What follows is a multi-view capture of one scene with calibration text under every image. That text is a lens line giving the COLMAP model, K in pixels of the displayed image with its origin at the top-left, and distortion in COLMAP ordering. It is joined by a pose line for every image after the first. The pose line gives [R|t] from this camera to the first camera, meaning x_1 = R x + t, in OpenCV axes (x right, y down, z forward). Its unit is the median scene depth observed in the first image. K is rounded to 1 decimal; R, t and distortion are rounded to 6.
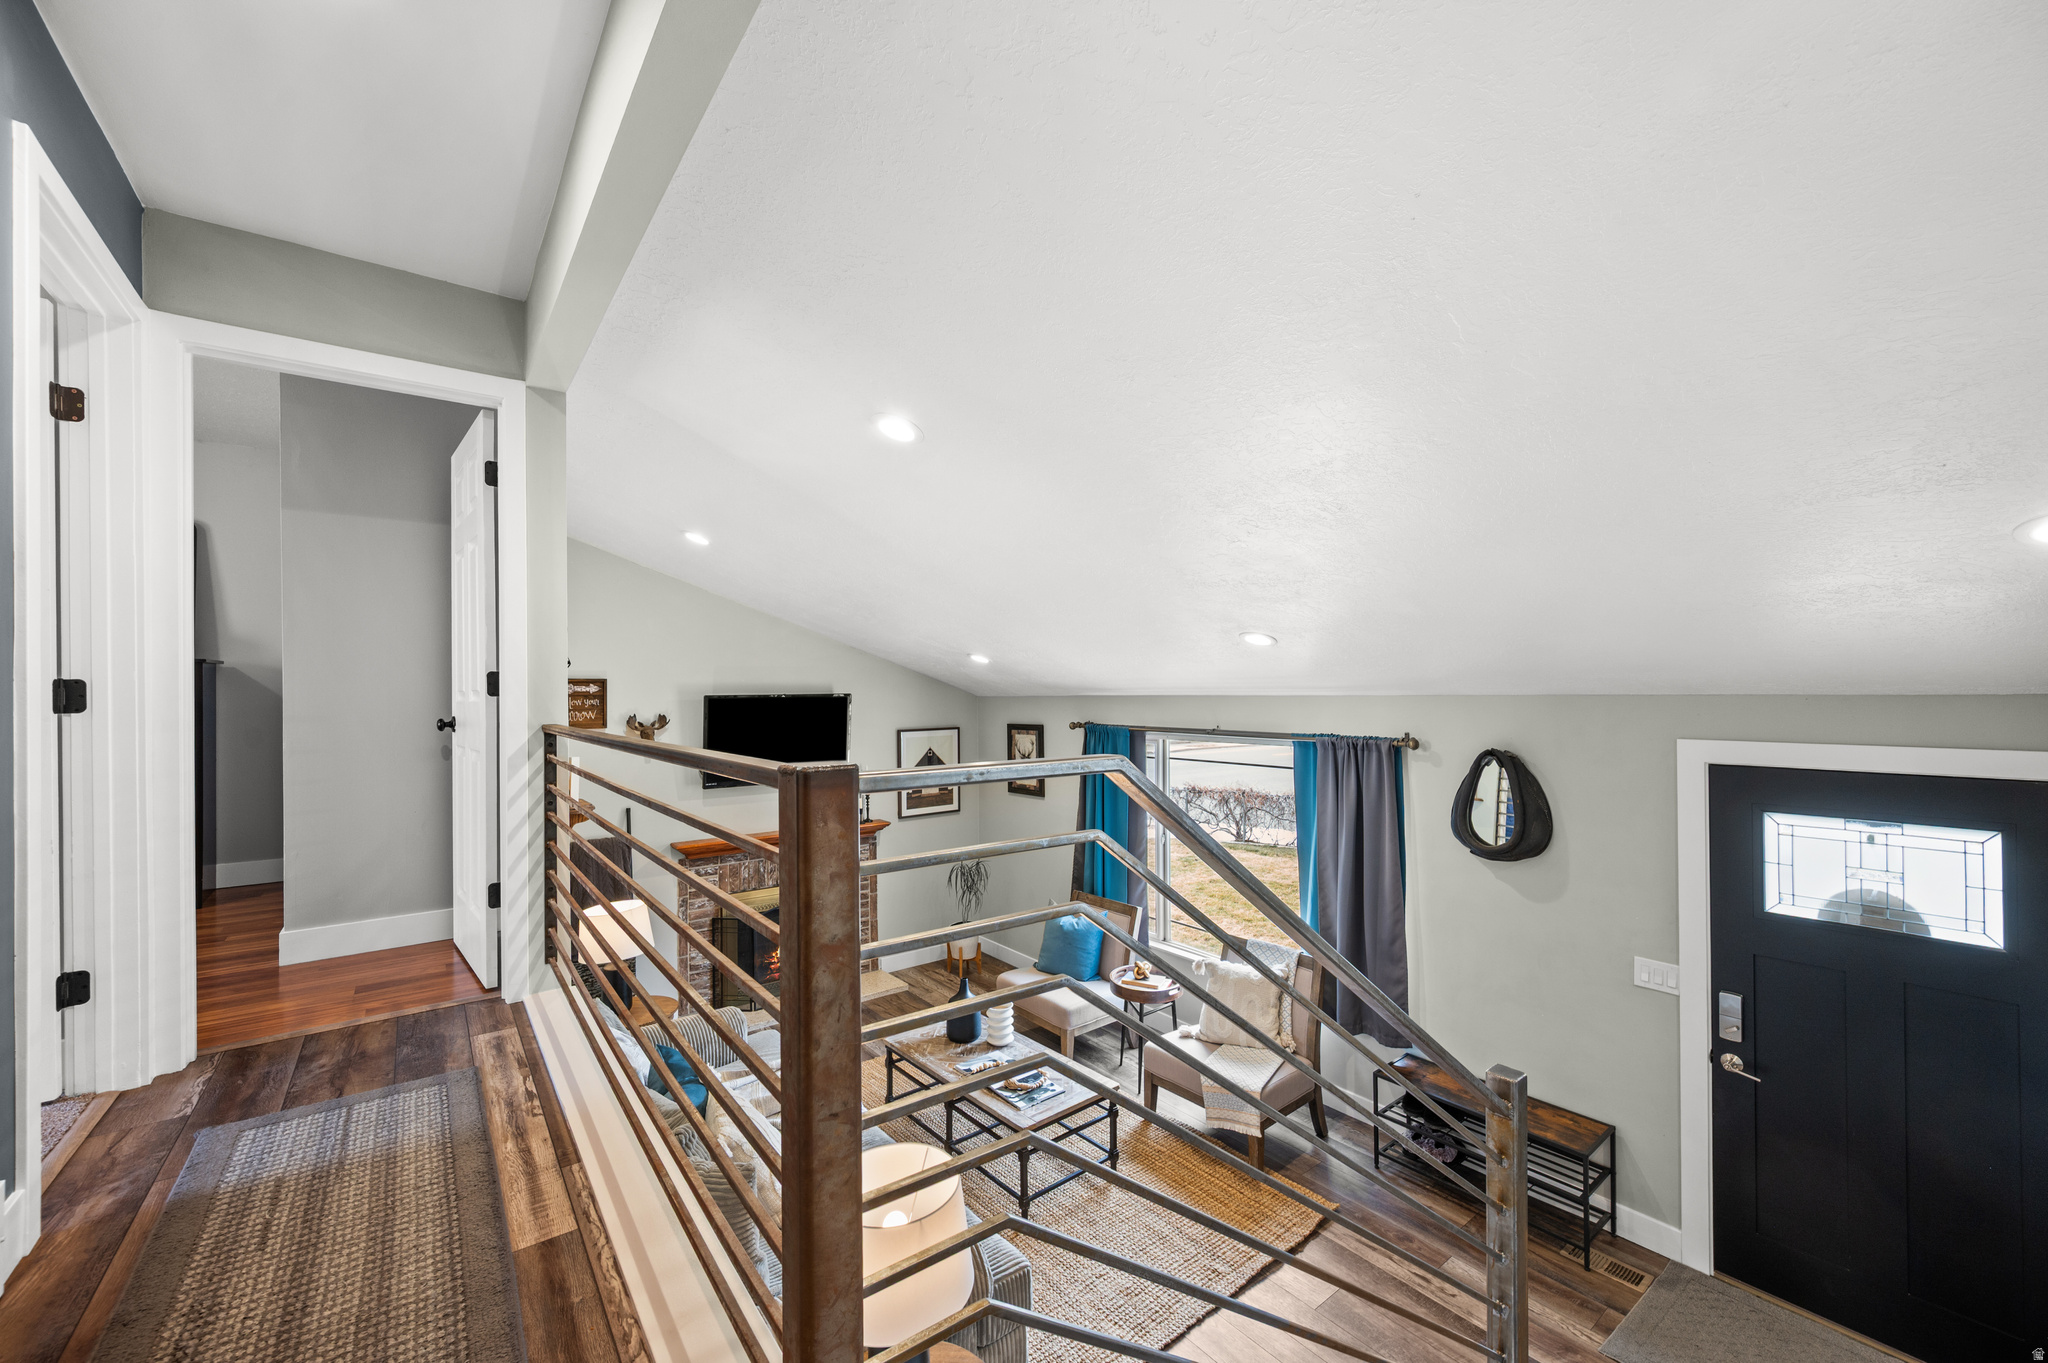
lens RADIAL K [[822.3, 0, 1030.3], [0, 822.3, 683.6], [0, 0, 1]] dist [-0.000932, 0.000073]
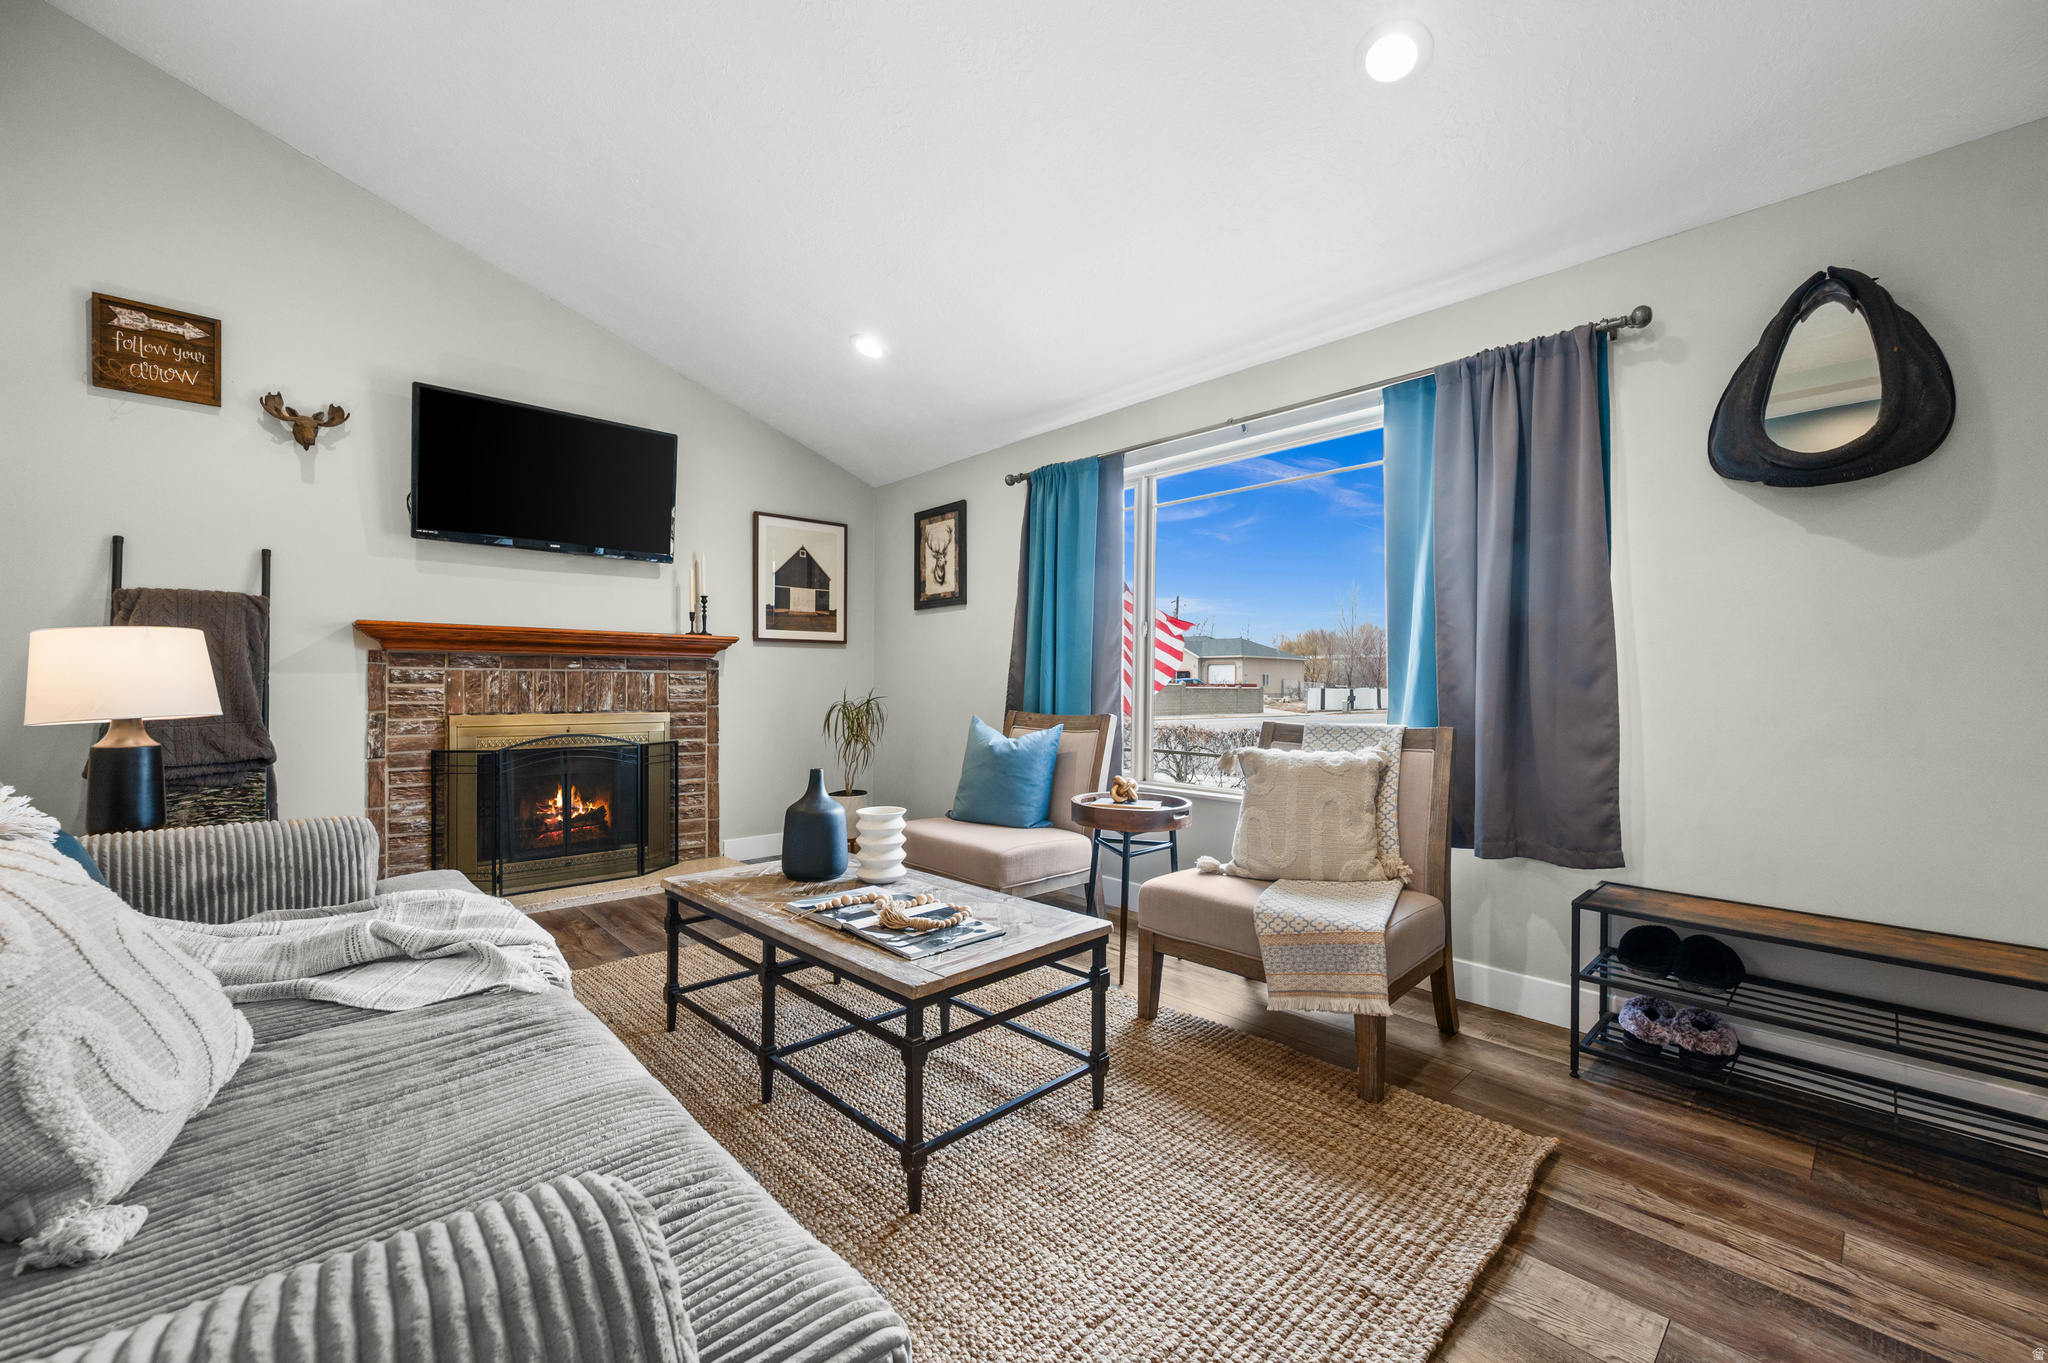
lens RADIAL K [[822.3, 0, 1028.9], [0, 822.3, 692.8], [0, 0, 1]] dist [-0.000932, 0.000073]
pose [[0.995188, 0.016210, 0.096634, 0.006040], [-0.017648, 0.999746, 0.014042, 0.300207], [-0.096382, -0.015679, 0.995221, 0.447190]]
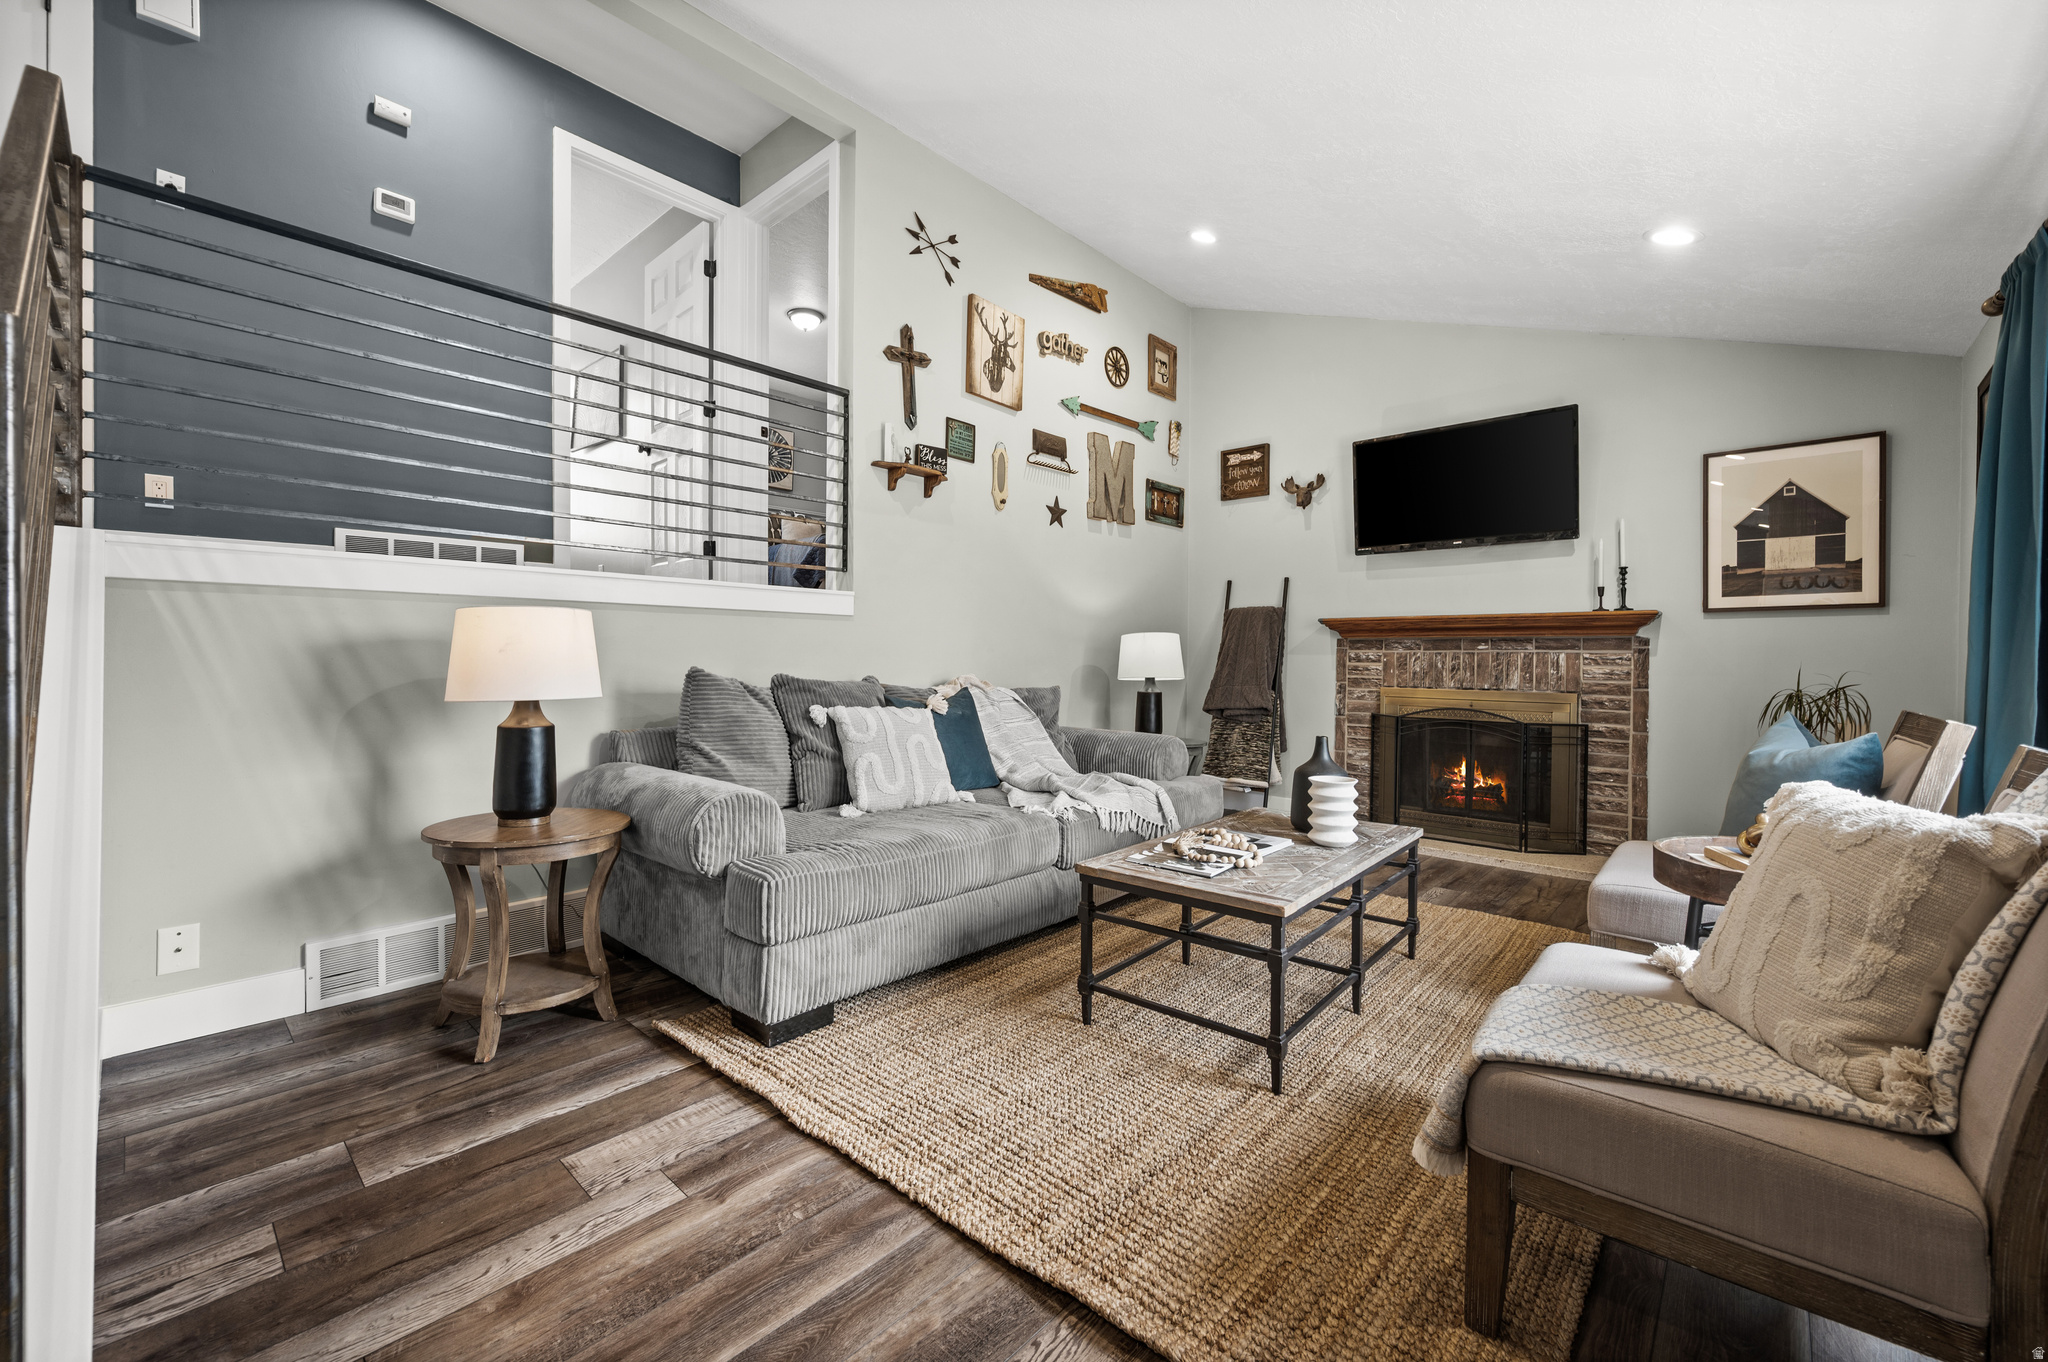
lens RADIAL K [[822.3, 0, 1009.0], [0, 822.3, 657.6], [0, 0, 1]] dist [-0.000932, 0.000073]
pose [[0.167342, 0.013470, -0.985807, 0.492454], [-0.006715, 0.999899, 0.012523, 0.296013], [0.985876, 0.004524, 0.167416, 0.669381]]
